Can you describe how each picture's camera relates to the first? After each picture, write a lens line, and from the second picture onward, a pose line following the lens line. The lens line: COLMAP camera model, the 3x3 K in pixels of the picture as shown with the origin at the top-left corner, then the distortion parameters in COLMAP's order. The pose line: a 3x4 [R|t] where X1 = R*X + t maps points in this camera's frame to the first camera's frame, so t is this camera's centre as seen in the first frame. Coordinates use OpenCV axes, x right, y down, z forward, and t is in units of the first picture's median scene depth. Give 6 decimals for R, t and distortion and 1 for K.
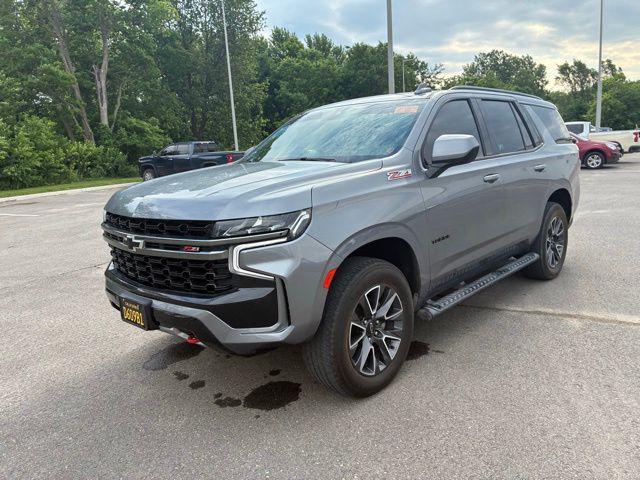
lens RADIAL K [[497.2, 0, 320.0], [0, 497.2, 240.0], [0, 0, 1]] dist [0.054282, -0.072294]
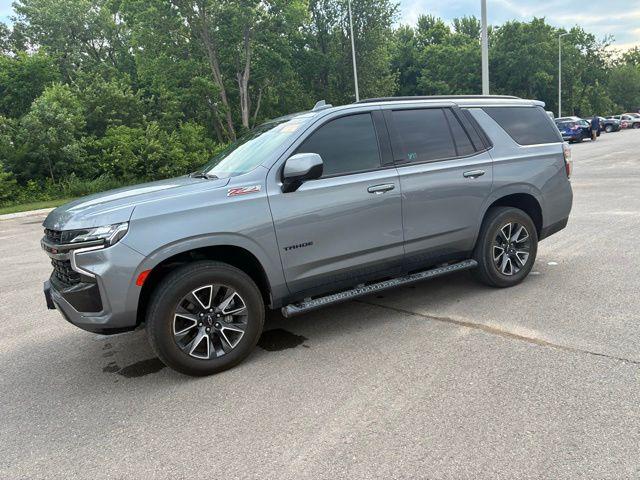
lens RADIAL K [[497.2, 0, 320.0], [0, 497.2, 240.0], [0, 0, 1]] dist [0.054282, -0.072294]
pose [[0.947195, 0.024700, -0.319706, 0.104771], [-0.018013, 0.999553, 0.023856, -0.007013], [0.320152, -0.016838, 0.947217, -0.006807]]
